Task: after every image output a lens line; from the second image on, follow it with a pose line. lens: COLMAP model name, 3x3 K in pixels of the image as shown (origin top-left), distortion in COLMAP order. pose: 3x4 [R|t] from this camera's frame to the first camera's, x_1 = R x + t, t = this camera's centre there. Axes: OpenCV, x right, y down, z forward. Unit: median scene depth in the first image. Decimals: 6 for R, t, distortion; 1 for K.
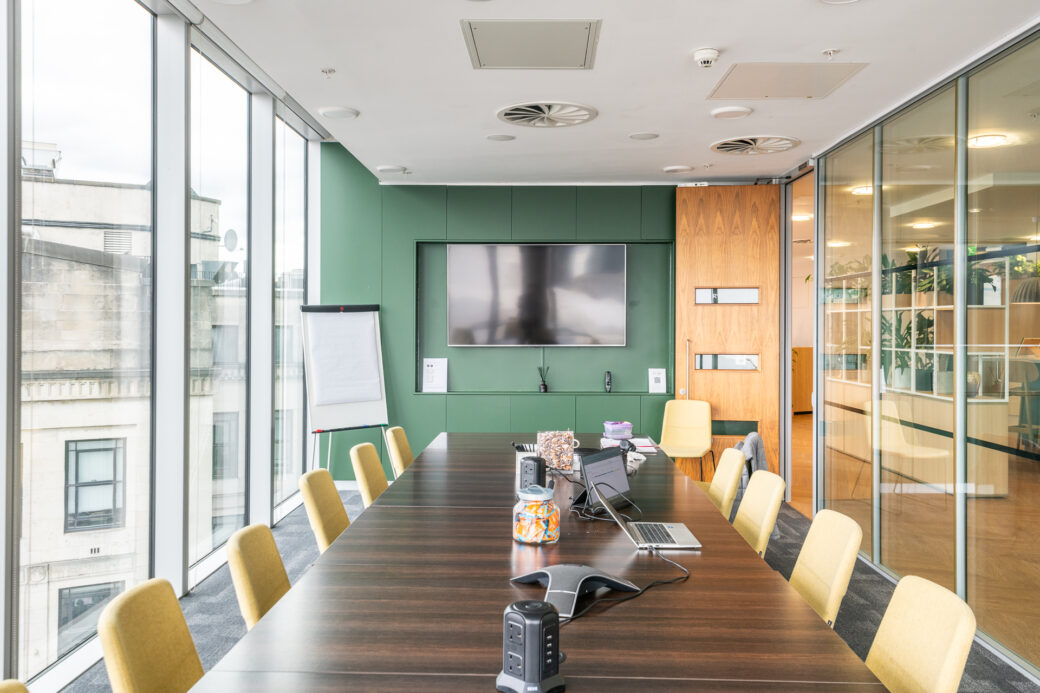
lens RADIAL K [[857.3, 0, 518.7], [0, 857.3, 338.0], [0, 0, 1]] dist [0.014373, 0.011566]
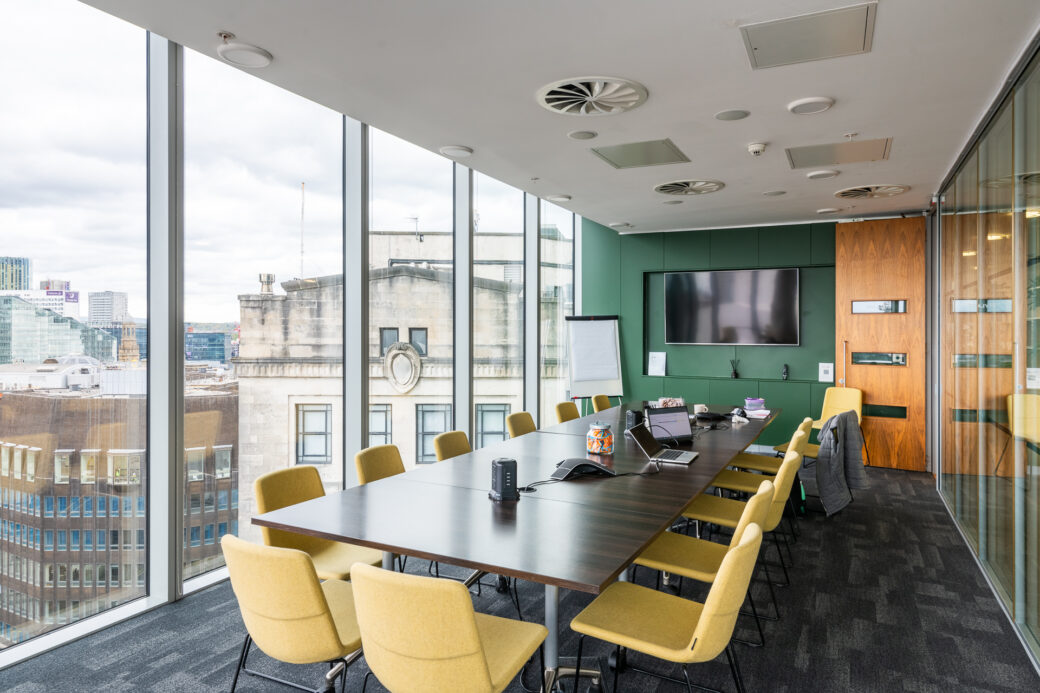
lens RADIAL K [[670.0, 0, 522.8], [0, 670.0, 345.1], [0, 0, 1]] dist [0.004808, -0.000239]
pose [[0.901252, 0.013767, -0.433076, 0.197190], [-0.010189, 0.999892, 0.010581, 0.002408], [0.433175, -0.005123, 0.901295, -0.121613]]
